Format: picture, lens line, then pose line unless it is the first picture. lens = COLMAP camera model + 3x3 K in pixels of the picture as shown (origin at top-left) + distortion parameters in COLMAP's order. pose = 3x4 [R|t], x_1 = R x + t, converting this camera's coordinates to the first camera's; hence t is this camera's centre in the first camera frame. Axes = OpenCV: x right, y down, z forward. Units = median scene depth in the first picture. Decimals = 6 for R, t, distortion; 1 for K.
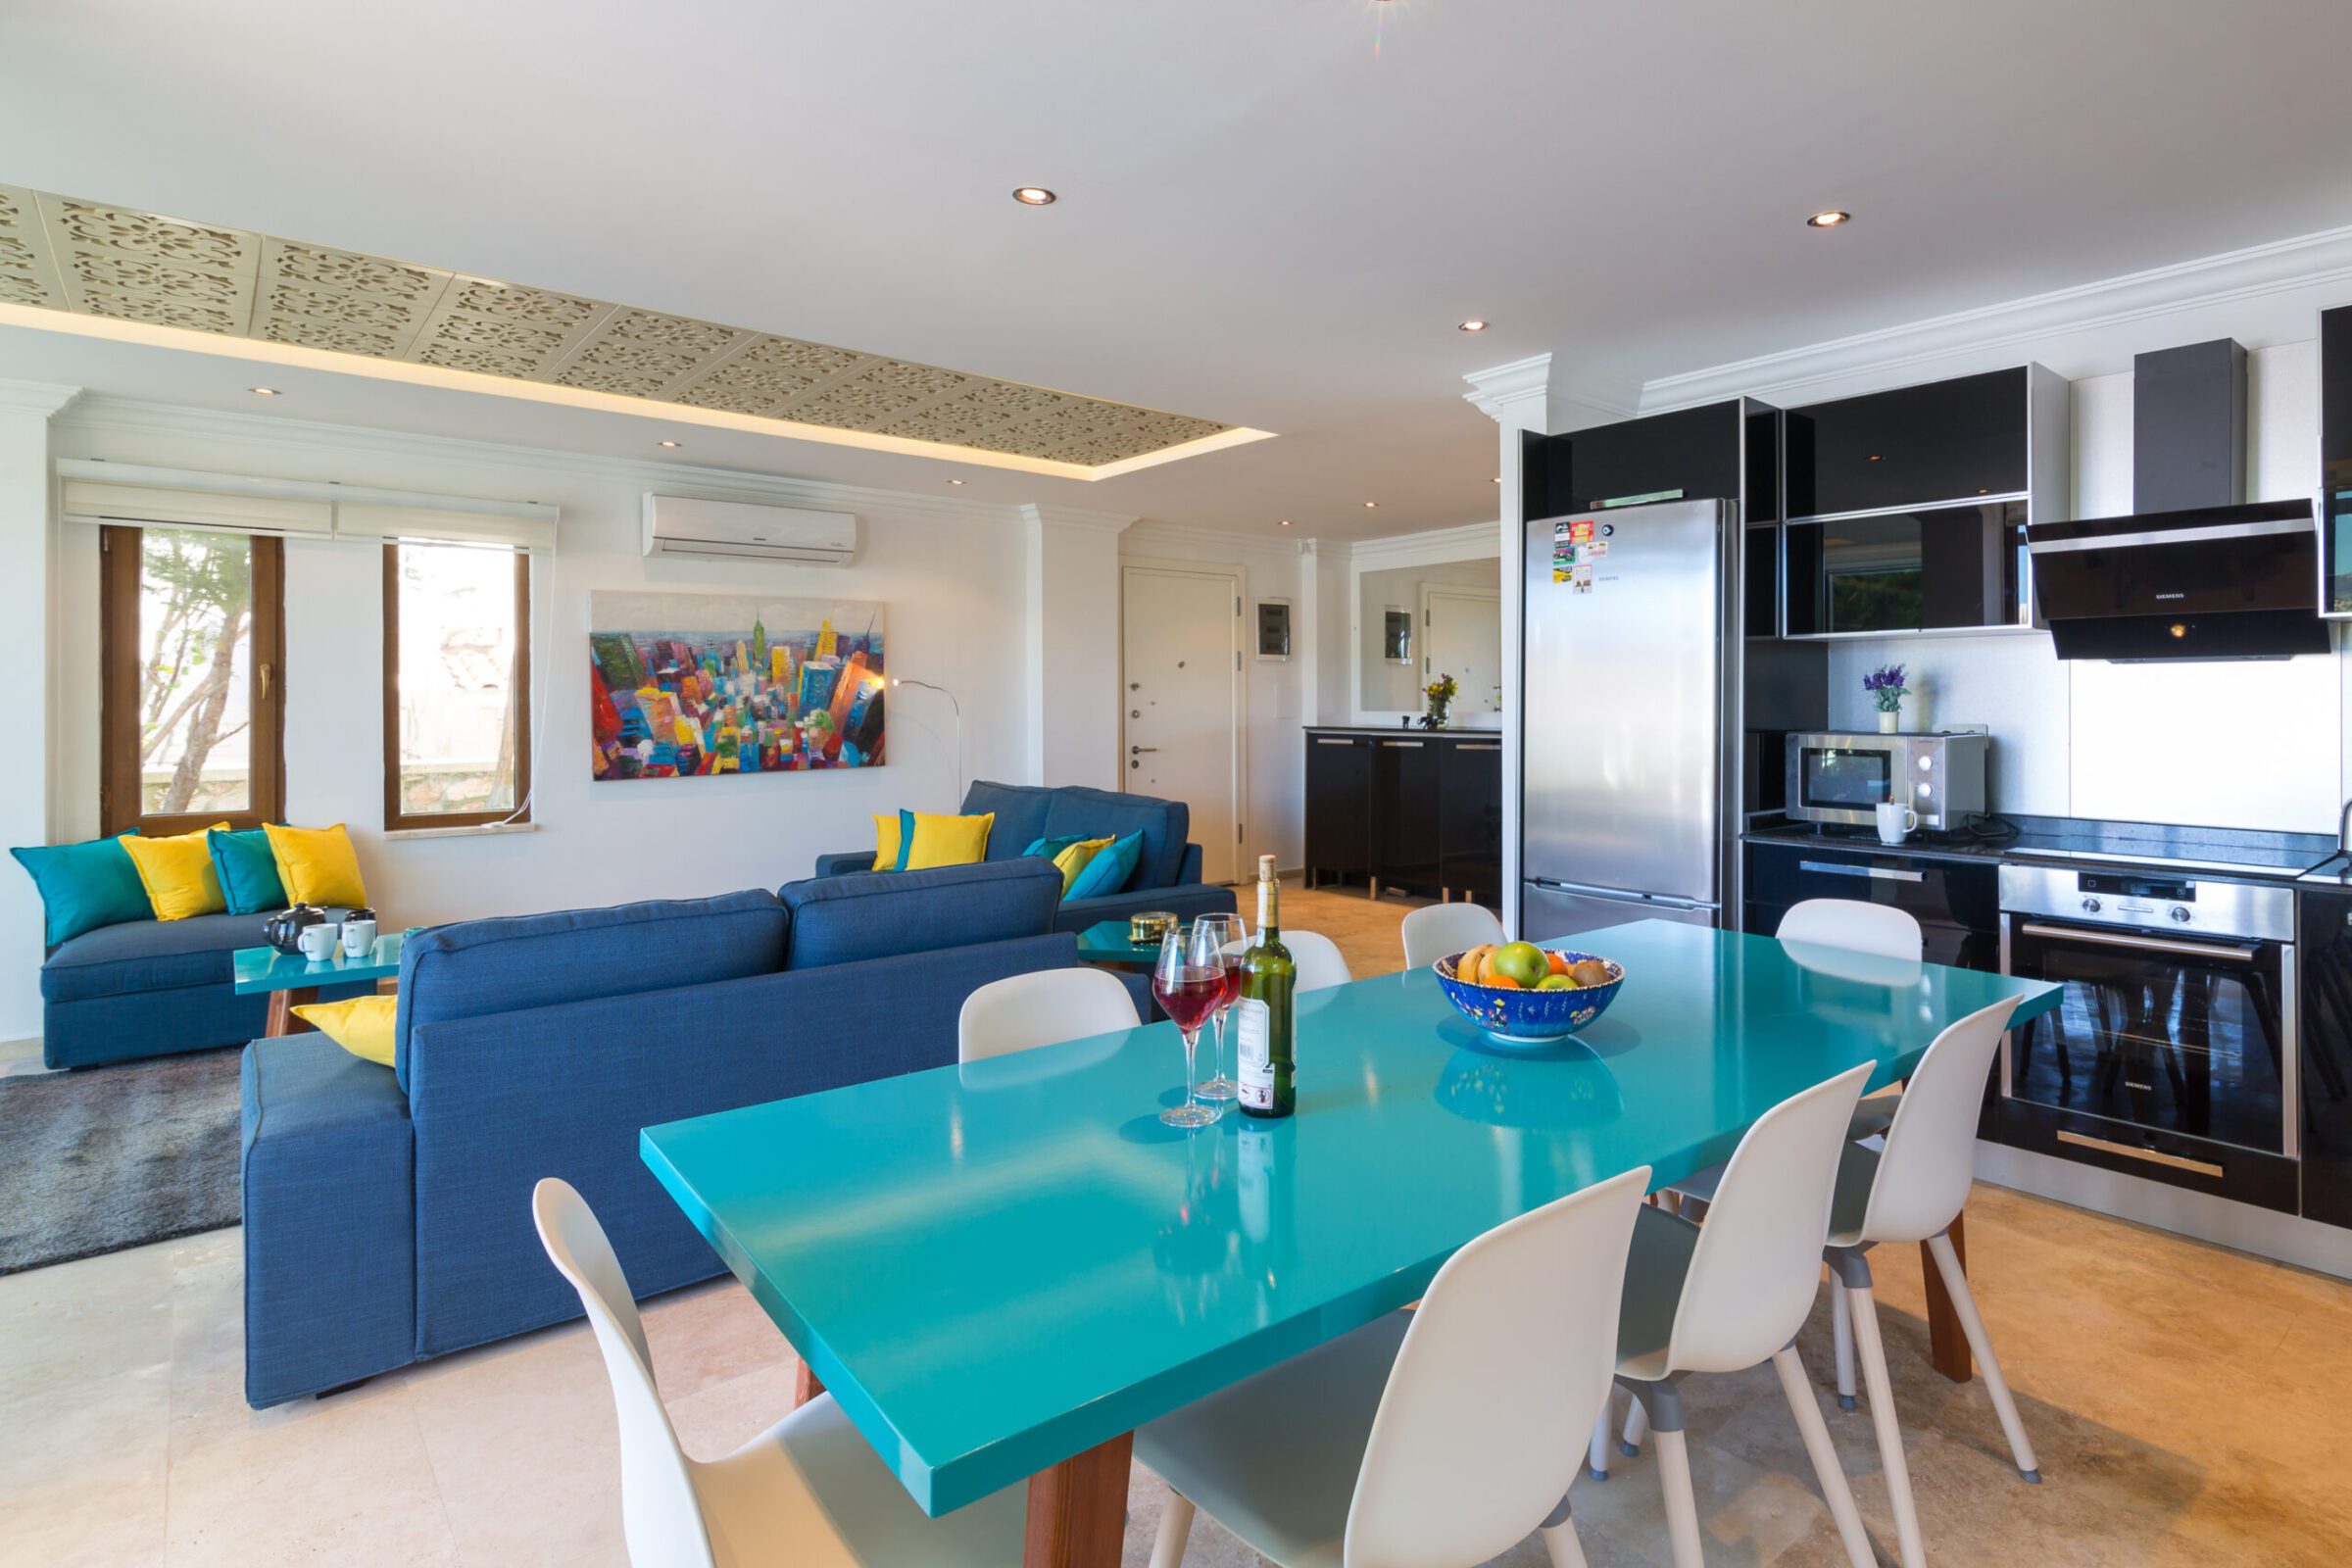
lens RADIAL K [[1227.8, 0, 1176.8], [0, 1227.8, 685.4], [0, 0, 1]] dist [0.000271, -0.000016]
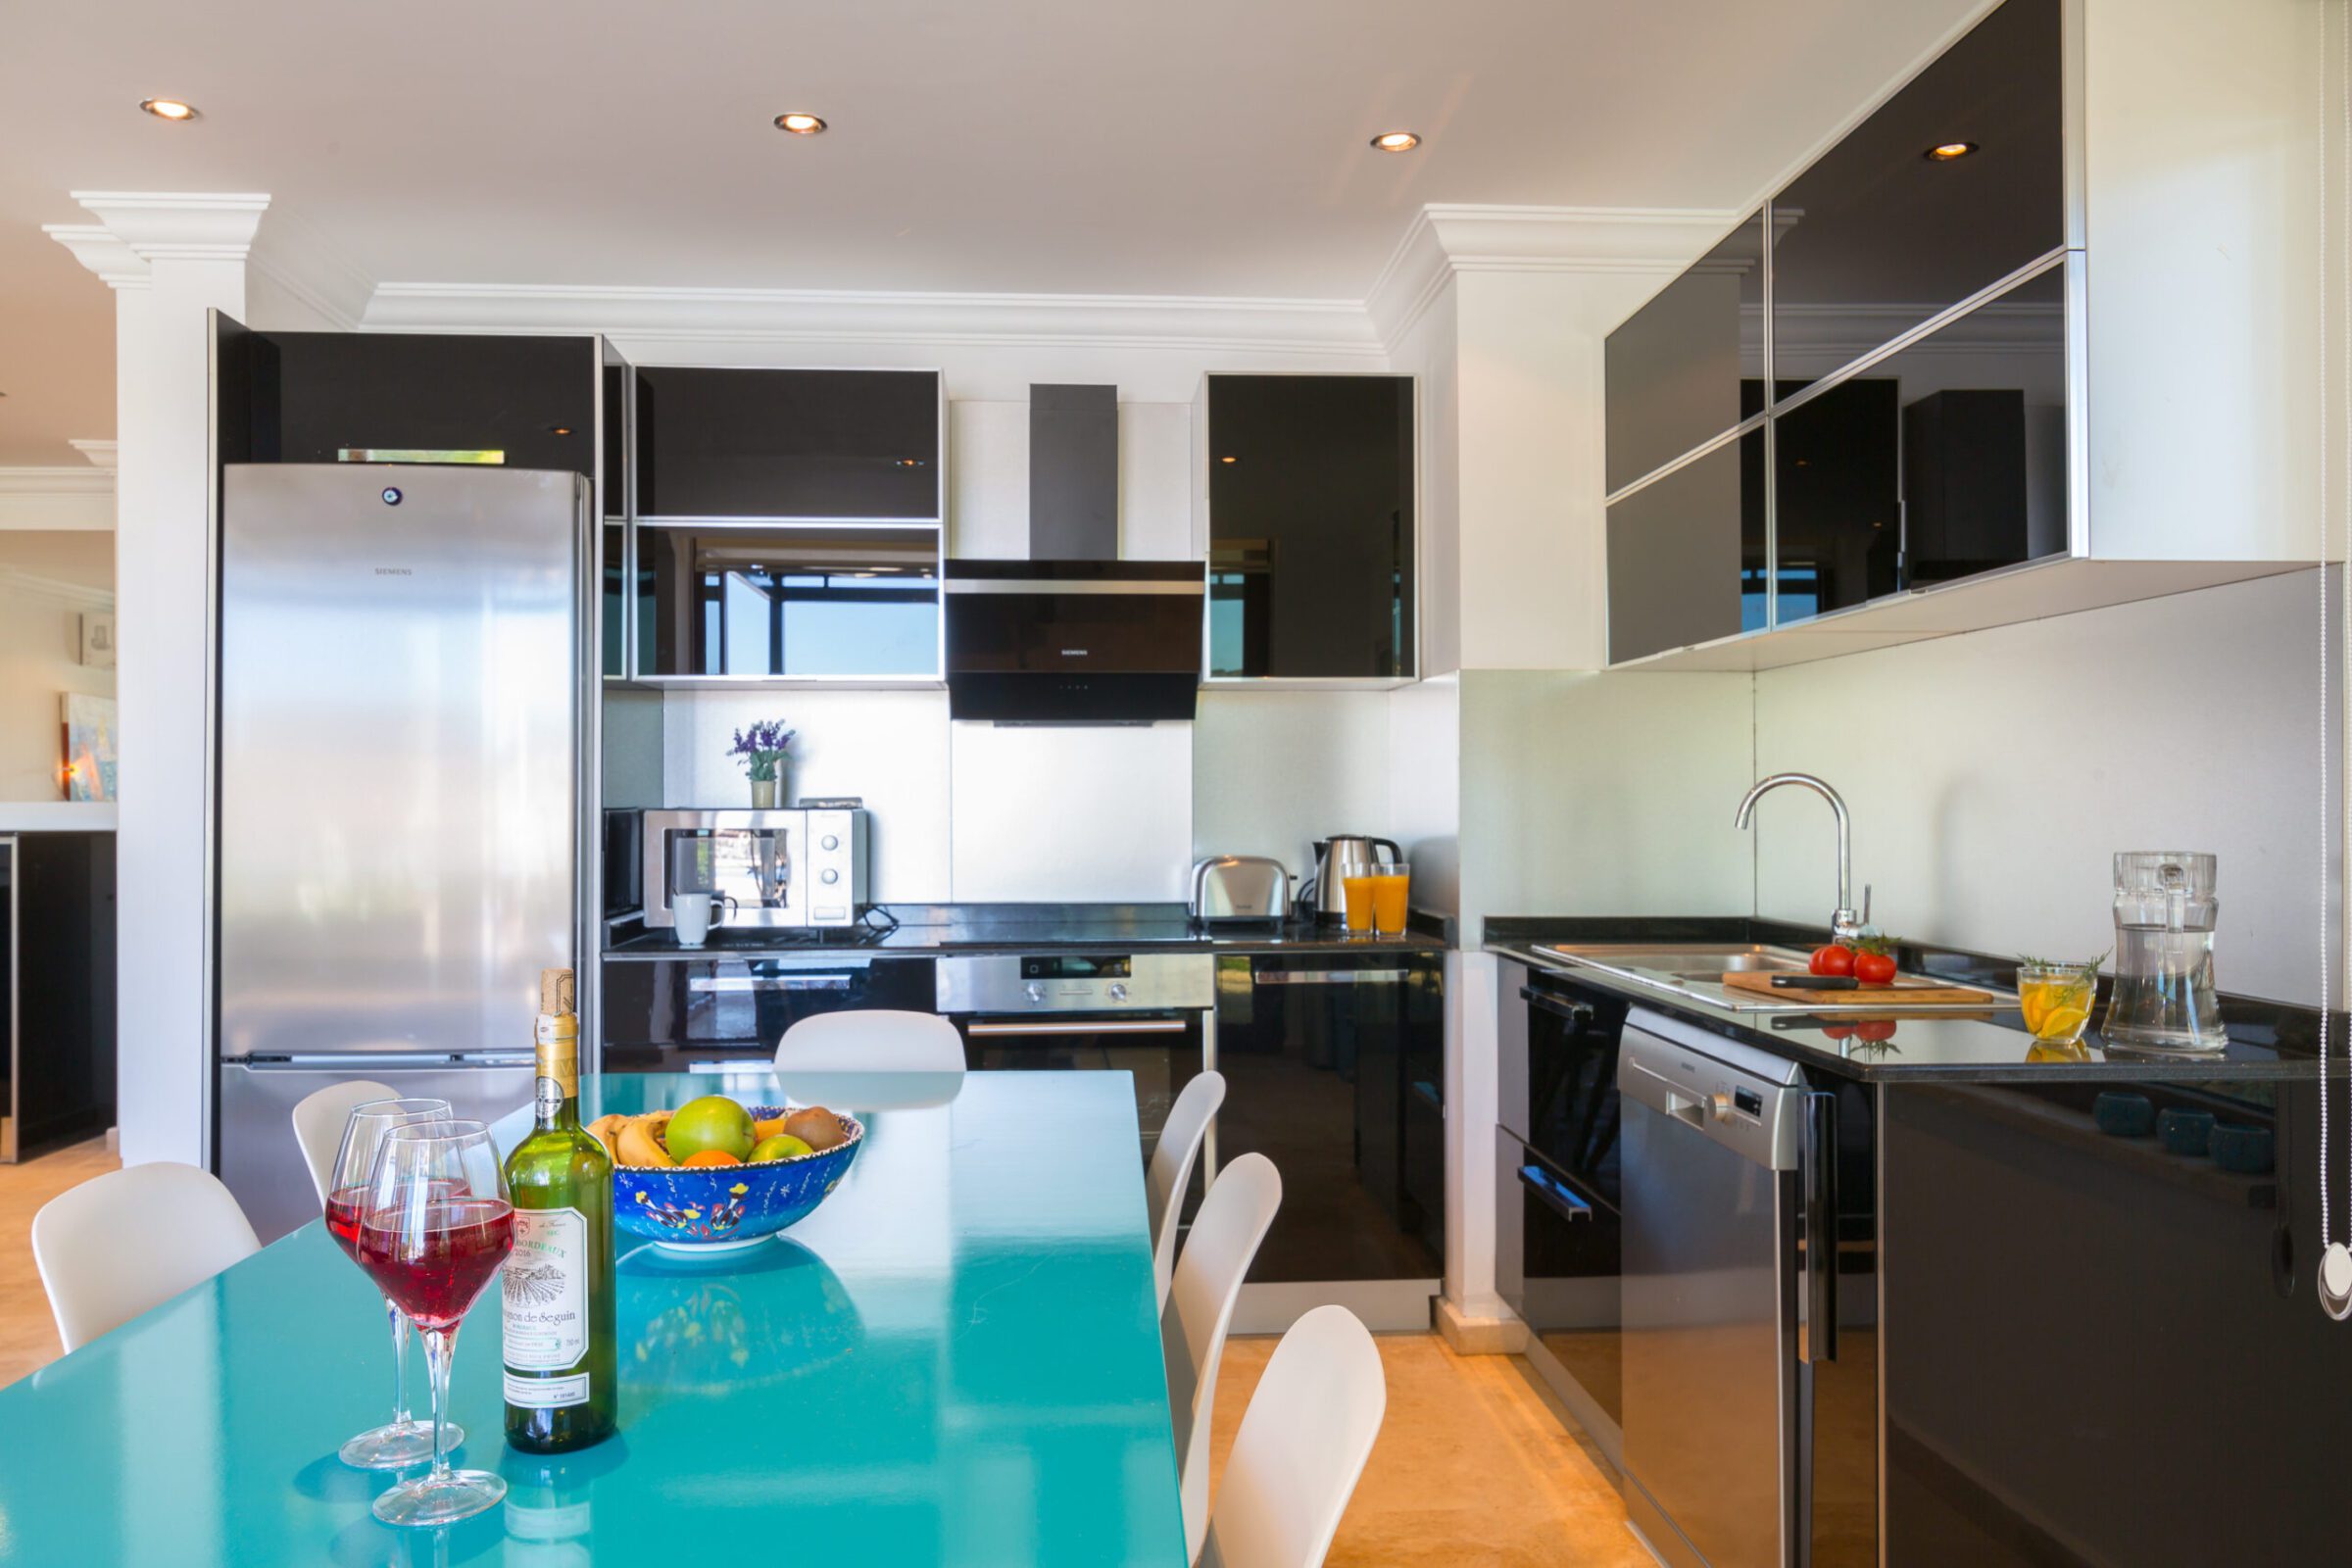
lens RADIAL K [[1756.3, 0, 1176.0], [0, 1756.3, 784.0], [0, 0, 1]] dist [0.002987, 0.000633]
pose [[0.572749, 0.011023, 0.819656, -0.178260], [-0.013133, 0.999905, -0.004270, 0.024219], [-0.819625, -0.008319, 0.572840, 0.145583]]
